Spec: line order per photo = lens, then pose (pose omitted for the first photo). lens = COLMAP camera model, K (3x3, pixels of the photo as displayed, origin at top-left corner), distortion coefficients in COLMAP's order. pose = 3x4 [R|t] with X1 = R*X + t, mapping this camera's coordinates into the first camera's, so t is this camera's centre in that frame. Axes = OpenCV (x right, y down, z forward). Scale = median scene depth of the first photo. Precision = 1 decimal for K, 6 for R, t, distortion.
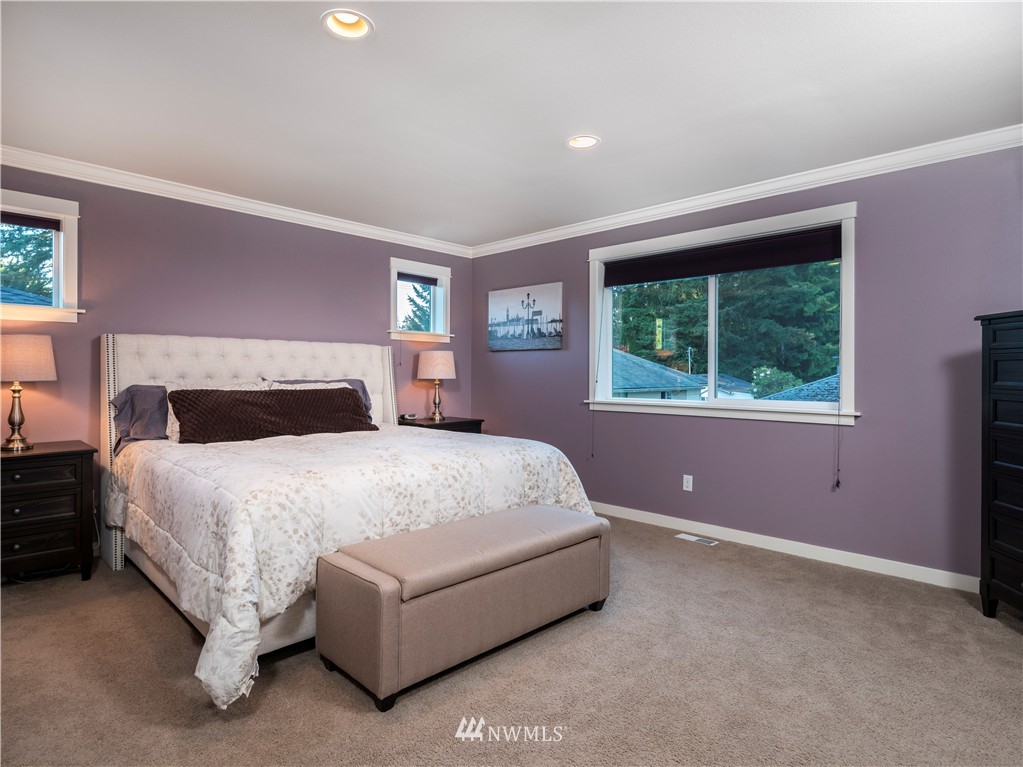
lens RADIAL K [[567.7, 0, 511.5], [0, 567.7, 383.5], [0, 0, 1]] dist [0.001874, 0.000507]
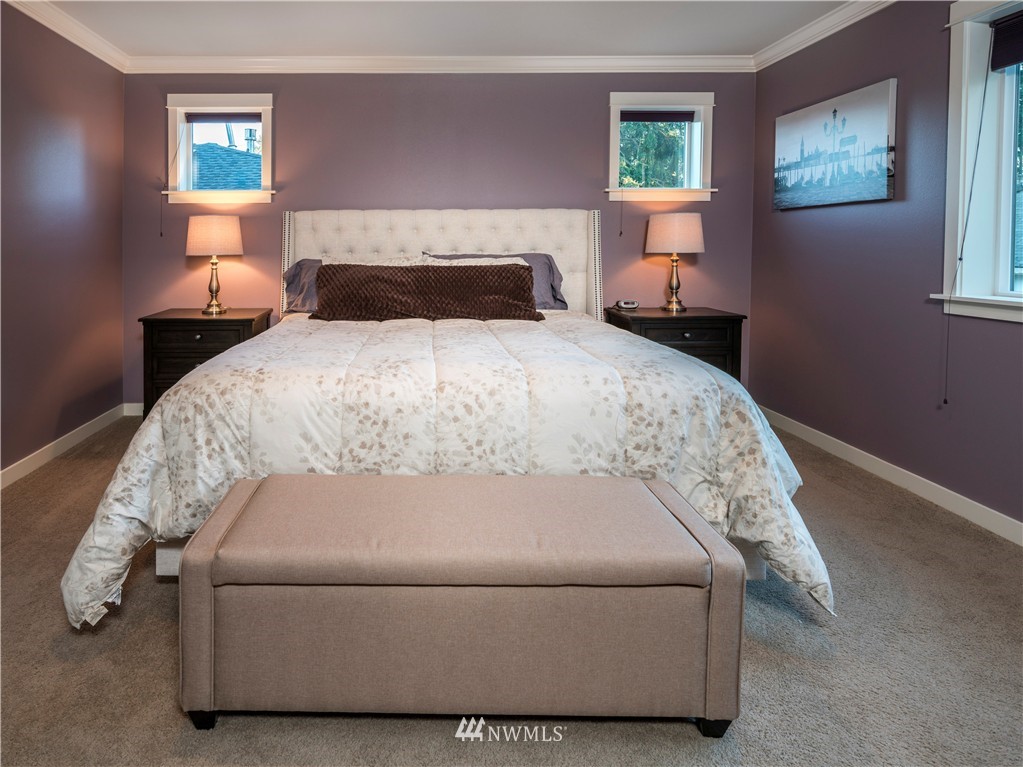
lens RADIAL K [[585.2, 0, 511.4], [0, 585.2, 264.4], [0, 0, 1]] dist [0.001398, -0.000465]
pose [[0.697653, 0.016136, -0.716254, 0.377558], [-0.005497, 0.999837, 0.017170, -0.008253], [0.716415, -0.008042, 0.697628, 0.526704]]
